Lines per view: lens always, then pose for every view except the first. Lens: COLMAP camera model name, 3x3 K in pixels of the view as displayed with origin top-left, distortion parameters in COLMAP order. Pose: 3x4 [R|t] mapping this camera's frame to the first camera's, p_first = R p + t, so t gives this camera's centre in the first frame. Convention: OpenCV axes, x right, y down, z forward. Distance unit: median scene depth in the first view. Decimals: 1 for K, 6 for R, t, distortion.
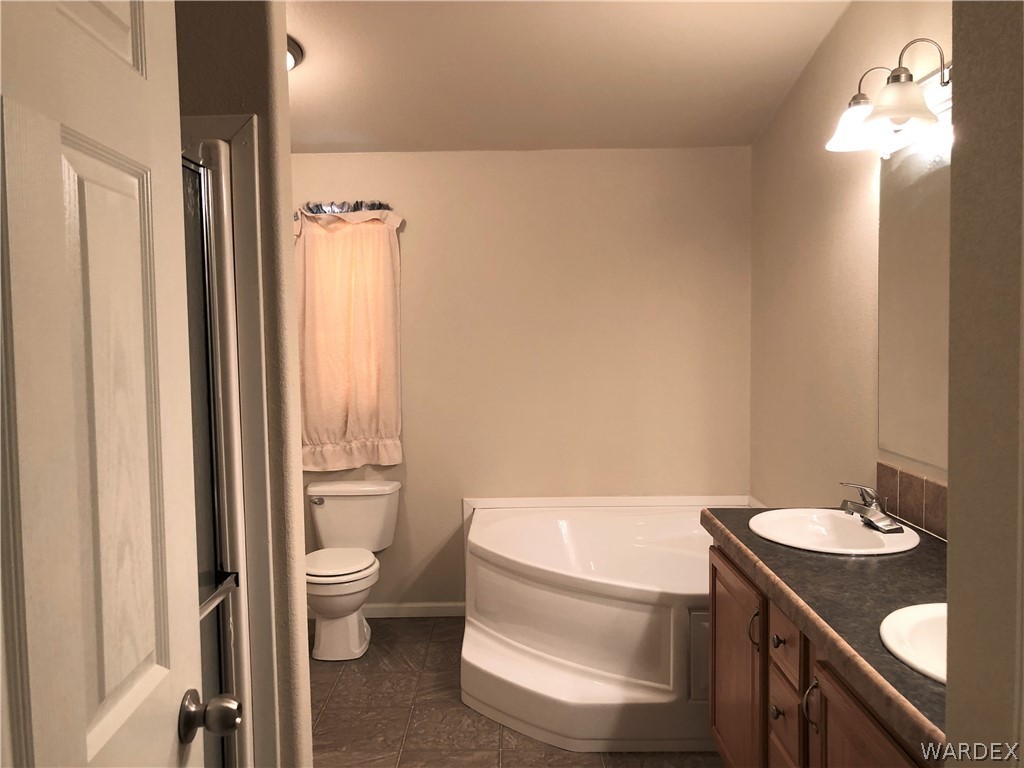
lens RADIAL K [[837.9, 0, 516.3], [0, 837.9, 378.7], [0, 0, 1]] dist [0.027538, -0.030543]
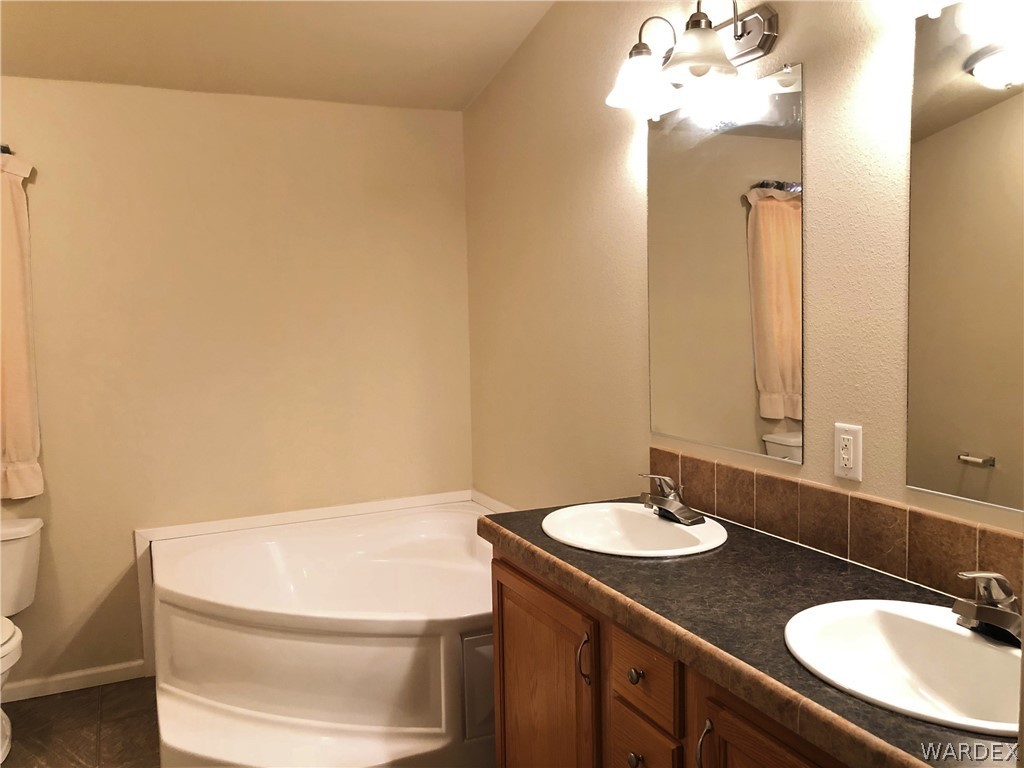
lens RADIAL K [[837.9, 0, 509.7], [0, 837.9, 378.9], [0, 0, 1]] dist [0.027538, -0.030543]
pose [[0.910646, -0.043178, 0.410926, -0.095215], [0.038087, 0.999063, 0.020573, -0.002340], [-0.411429, -0.003083, 0.911437, 0.210940]]
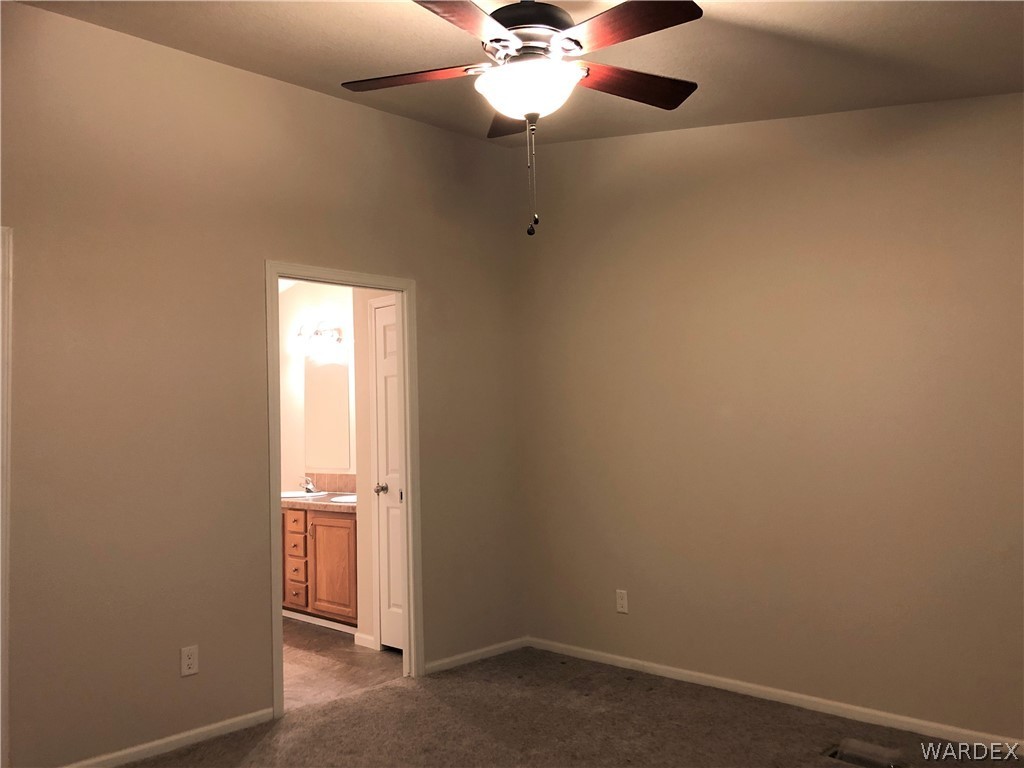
lens RADIAL K [[837.9, 0, 512.7], [0, 837.9, 383.8], [0, 0, 1]] dist [0.027538, -0.030543]
pose [[0.707178, 0.029302, 0.706429, -0.924198], [0.058926, 0.993222, -0.100185, 0.124326], [-0.704576, 0.112475, 0.700658, -1.243823]]
